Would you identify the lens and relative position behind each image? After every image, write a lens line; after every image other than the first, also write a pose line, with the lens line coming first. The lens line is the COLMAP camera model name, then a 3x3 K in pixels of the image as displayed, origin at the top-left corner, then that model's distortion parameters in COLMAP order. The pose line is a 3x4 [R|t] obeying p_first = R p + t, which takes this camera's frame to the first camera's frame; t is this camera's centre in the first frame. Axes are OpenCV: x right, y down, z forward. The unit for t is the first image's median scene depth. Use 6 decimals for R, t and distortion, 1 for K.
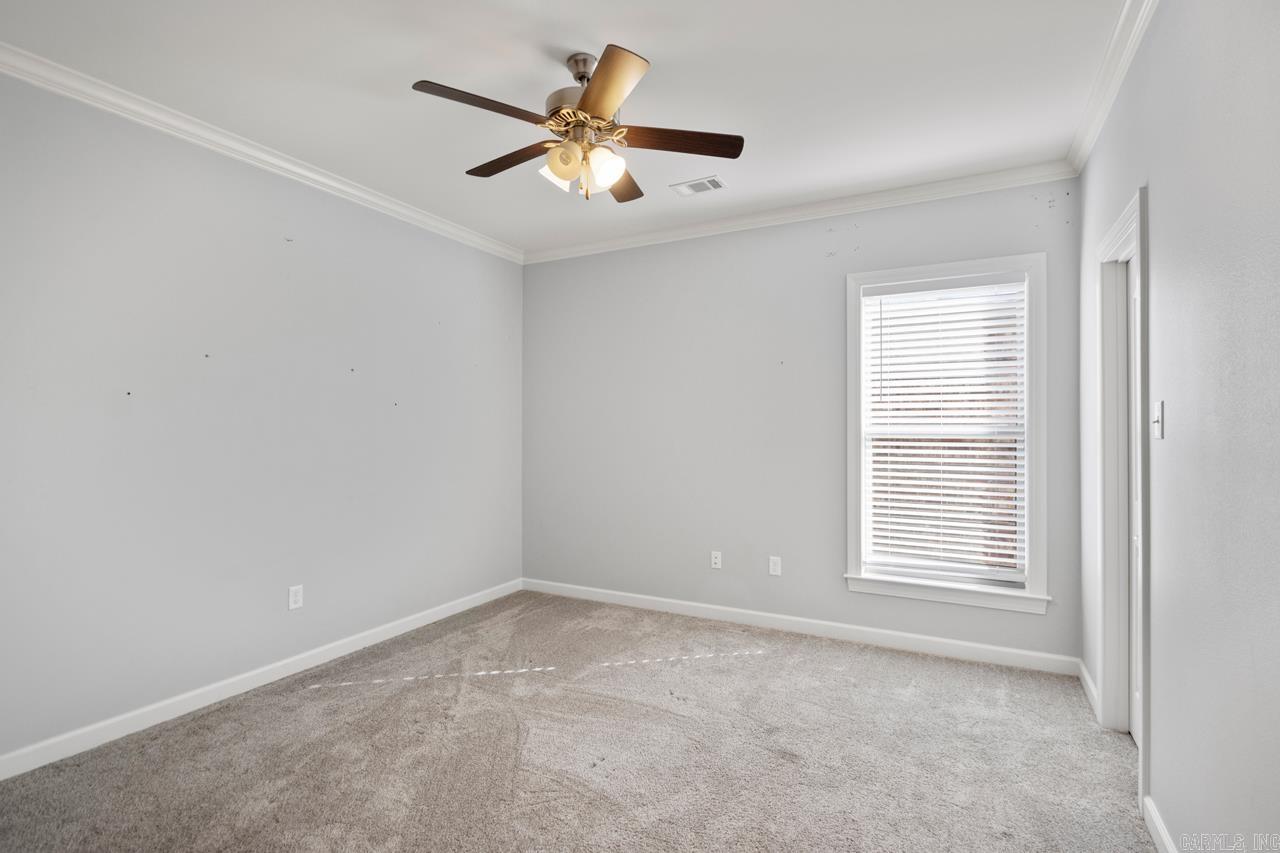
lens RADIAL K [[592.4, 0, 649.8], [0, 592.4, 426.0], [0, 0, 1]] dist [0.018766, -0.020239]
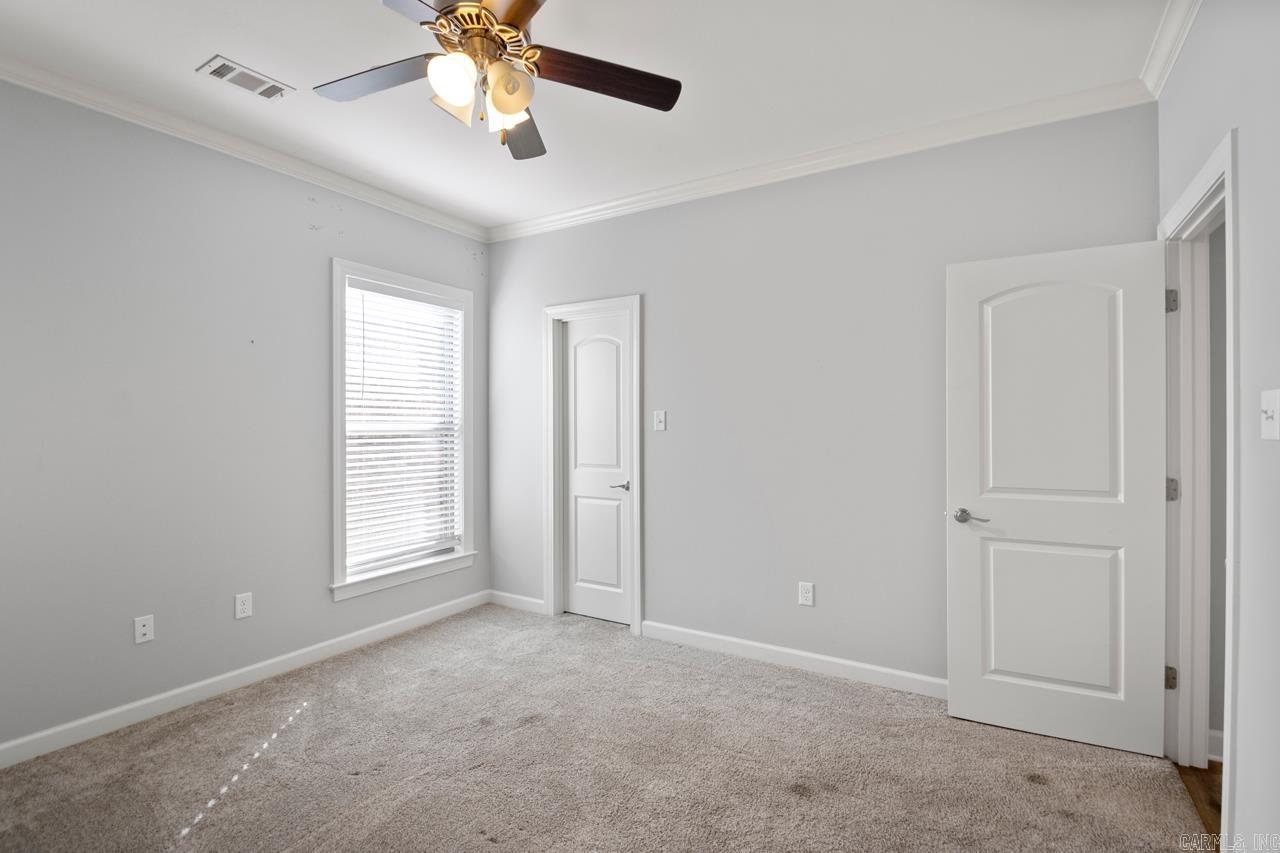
lens RADIAL K [[592.4, 0, 649.8], [0, 592.4, 426.0], [0, 0, 1]] dist [0.018766, -0.020239]
pose [[0.070747, -0.003168, 0.997489, -0.596809], [-0.002595, 0.999991, 0.003360, 0.000524], [-0.997491, -0.002826, 0.070738, 0.488158]]
